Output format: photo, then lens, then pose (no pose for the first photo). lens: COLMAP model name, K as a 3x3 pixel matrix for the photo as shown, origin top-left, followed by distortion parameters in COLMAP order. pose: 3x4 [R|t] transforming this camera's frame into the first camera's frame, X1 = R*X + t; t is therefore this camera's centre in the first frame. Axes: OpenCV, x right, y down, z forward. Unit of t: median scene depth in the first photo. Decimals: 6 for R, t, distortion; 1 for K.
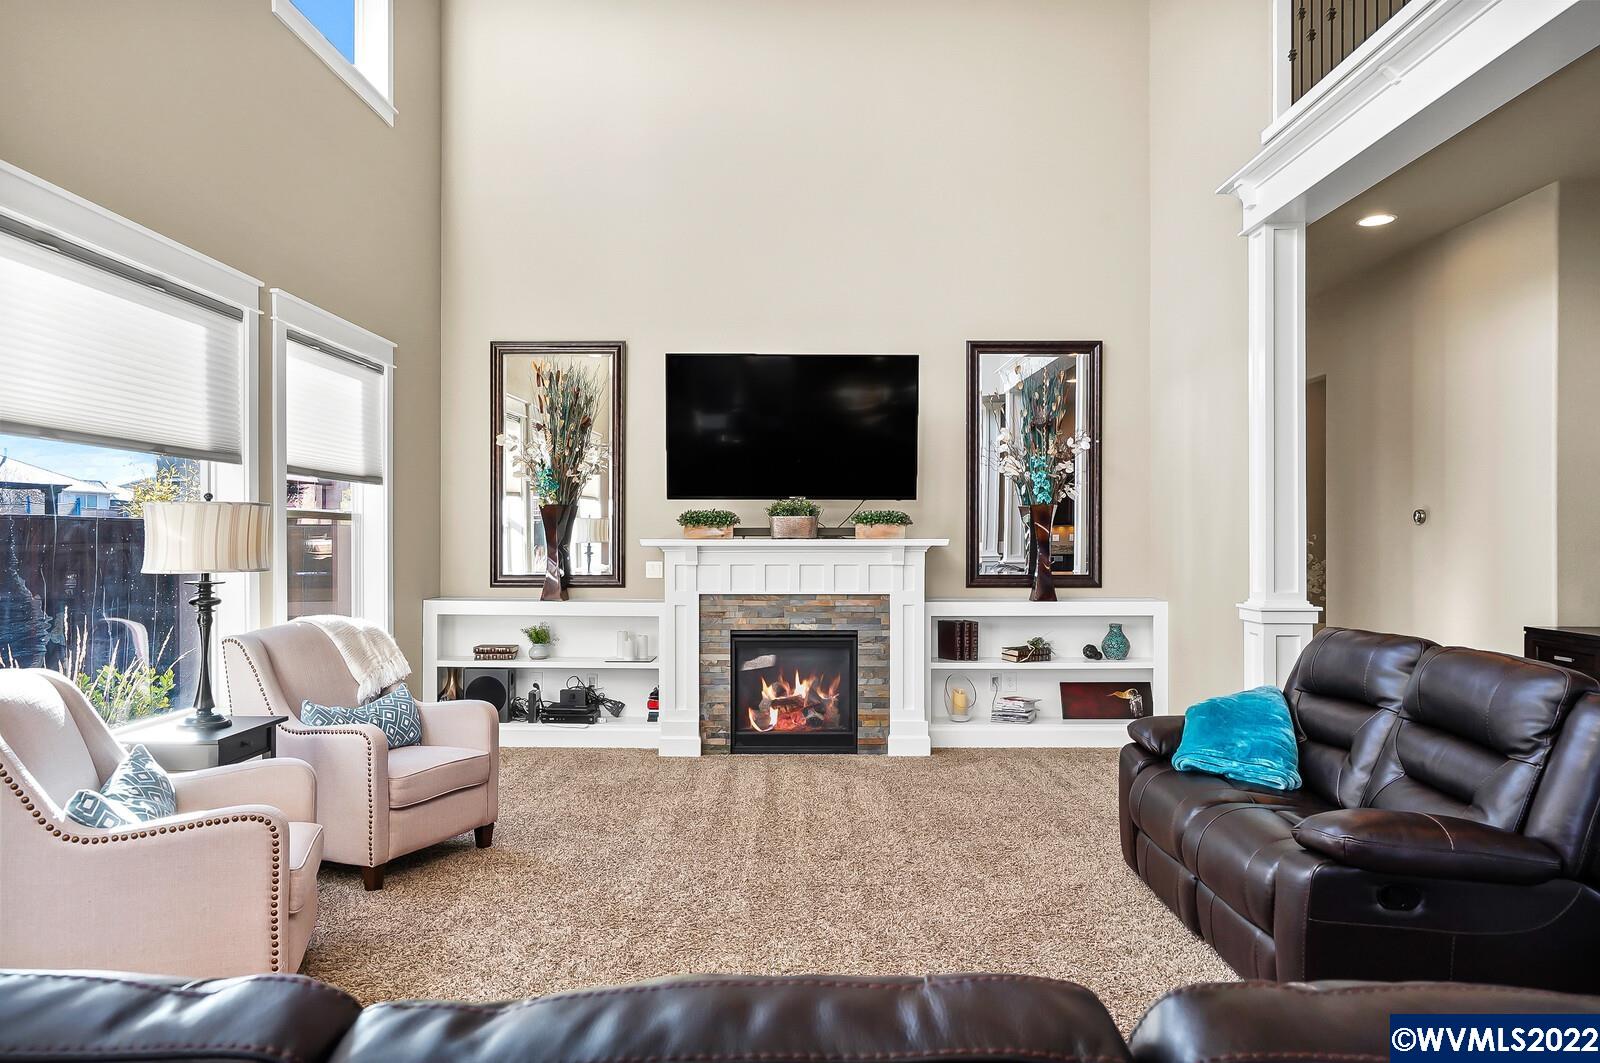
lens RADIAL K [[1059.0, 0, 799.4], [0, 1059.0, 533.2], [0, 0, 1]] dist [0.000530, 0.000021]
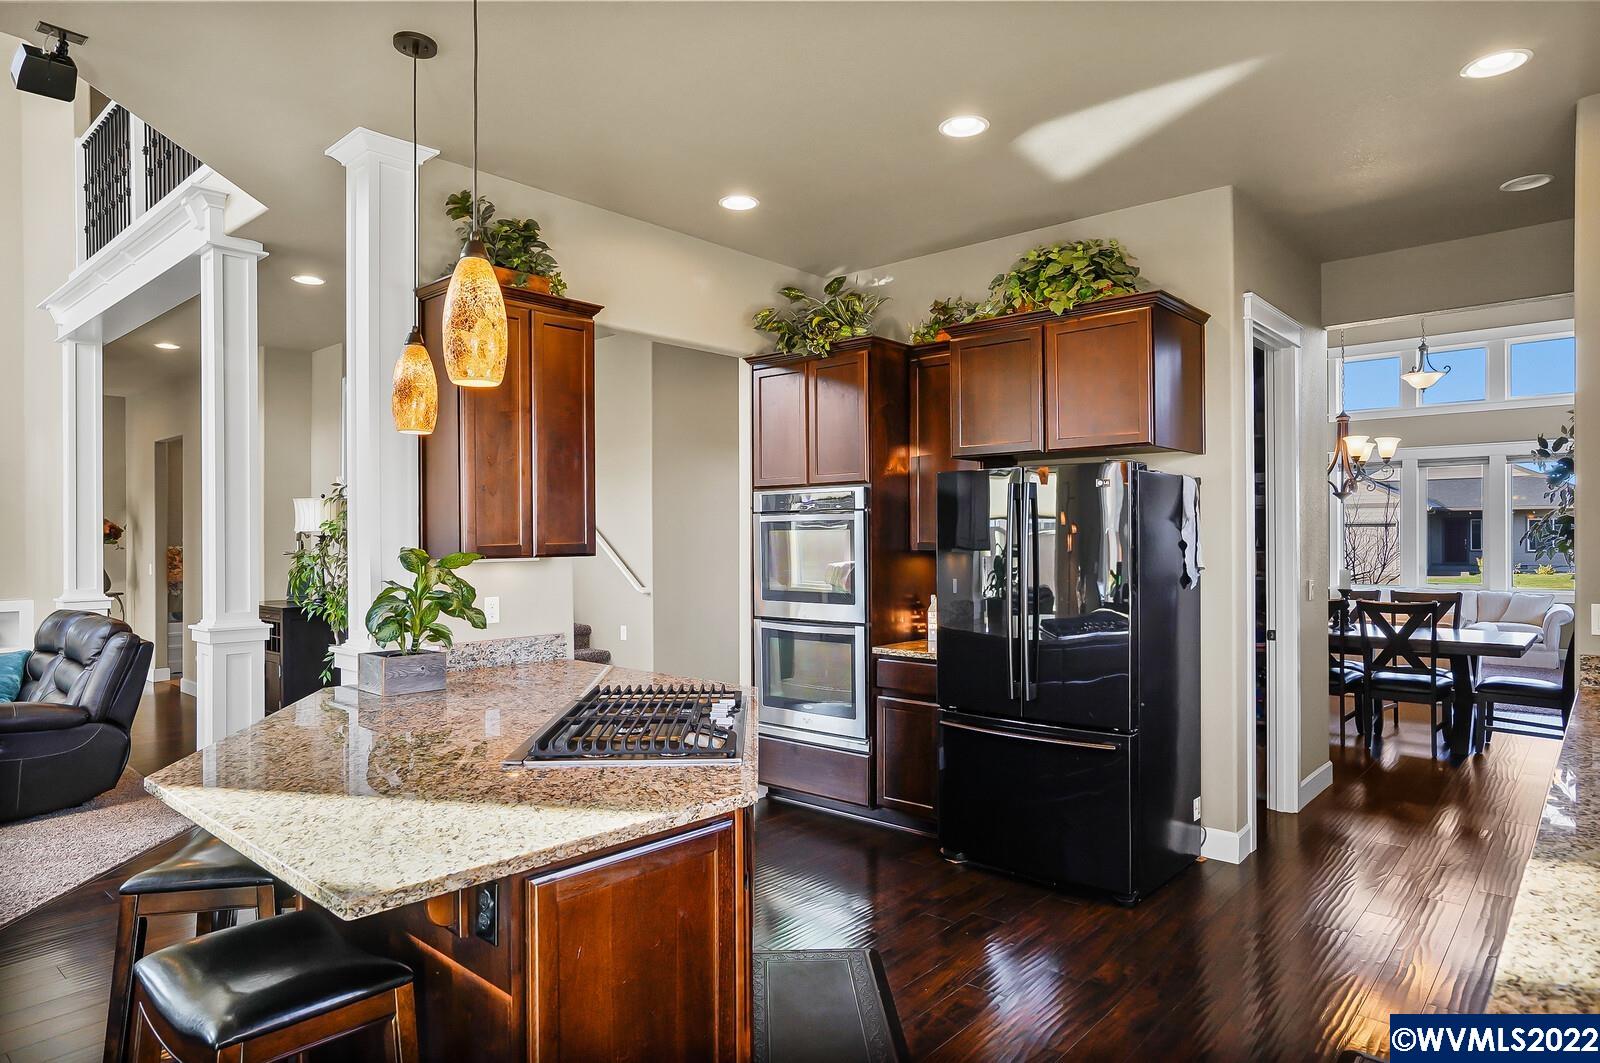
lens RADIAL K [[925.2, 0, 801.0], [0, 925.2, 538.4], [0, 0, 1]] dist [0.001257, 0.000284]
pose [[0.656864, 0.003817, 0.754000, 0.141817], [-0.001812, 0.999992, -0.003484, -0.012498], [-0.754007, 0.000922, 0.656866, -0.611784]]
